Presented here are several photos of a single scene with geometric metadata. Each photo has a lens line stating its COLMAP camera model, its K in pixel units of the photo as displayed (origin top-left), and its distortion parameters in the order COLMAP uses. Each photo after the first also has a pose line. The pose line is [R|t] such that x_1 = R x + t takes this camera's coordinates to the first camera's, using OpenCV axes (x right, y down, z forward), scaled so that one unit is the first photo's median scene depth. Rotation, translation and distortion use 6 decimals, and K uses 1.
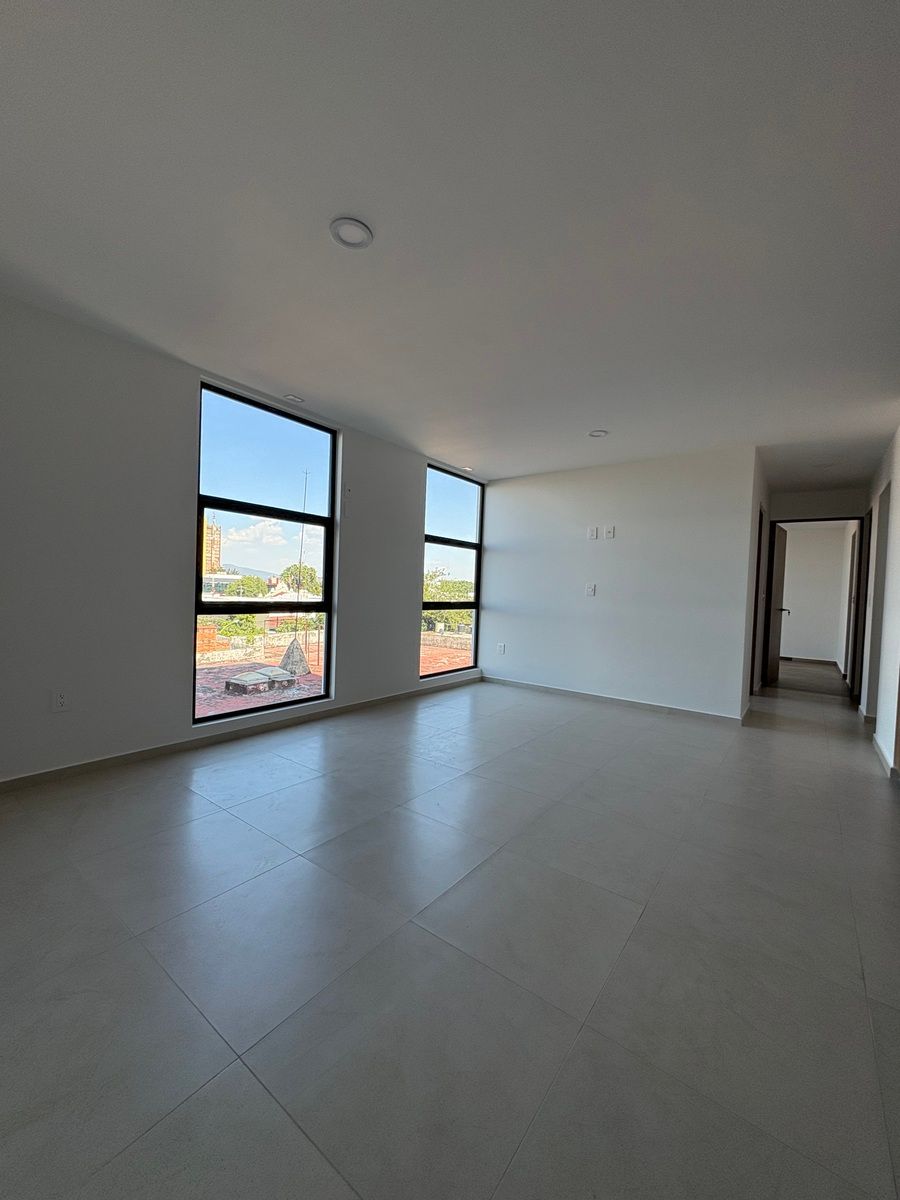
lens RADIAL K [[480.3, 0, 455.1], [0, 480.3, 600.7], [0, 0, 1]] dist [0.003201, 0.000648]
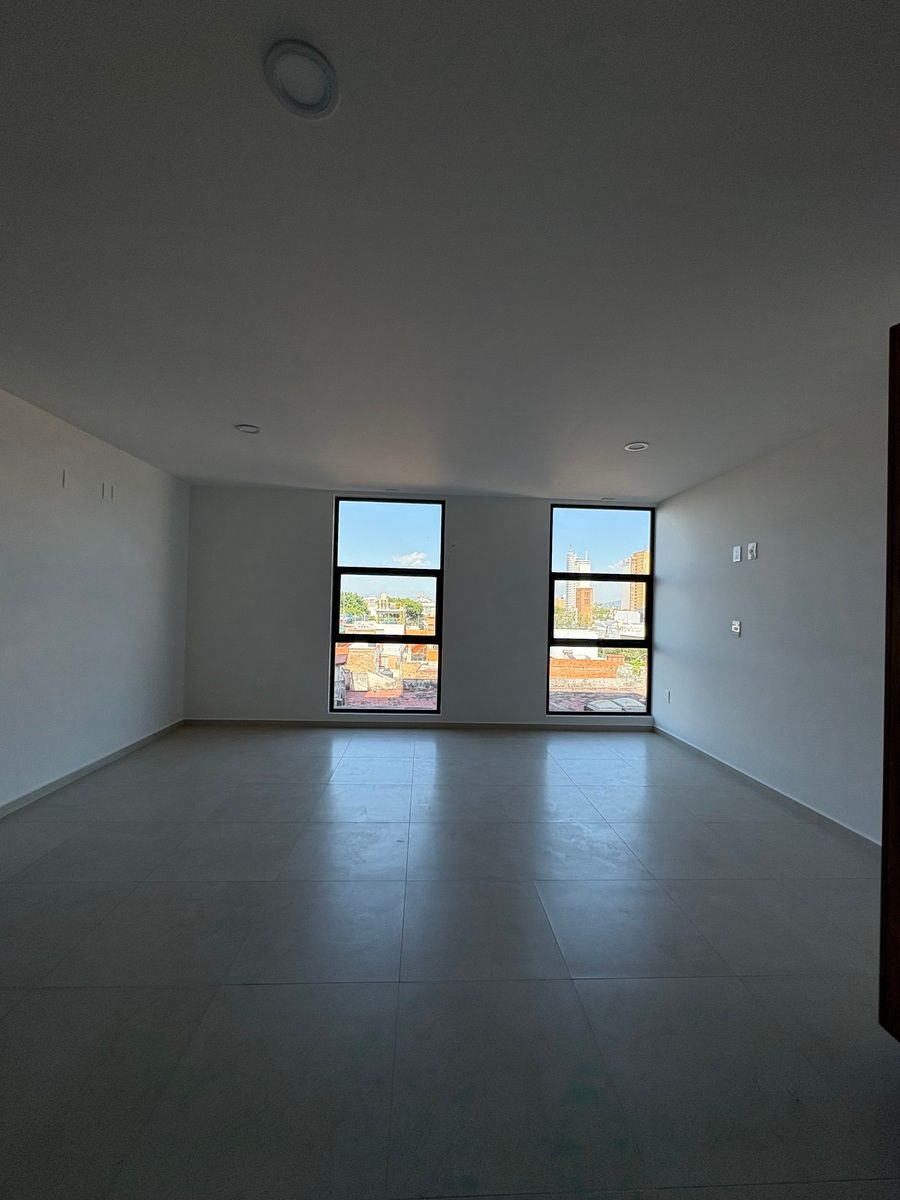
lens RADIAL K [[480.3, 0, 456.7], [0, 480.3, 608.0], [0, 0, 1]] dist [0.003201, 0.000648]
pose [[0.634518, -0.019746, -0.772656, 0.585909], [-0.018996, 0.998973, -0.041130, -0.016426], [0.772675, 0.040775, 0.633491, 0.187006]]
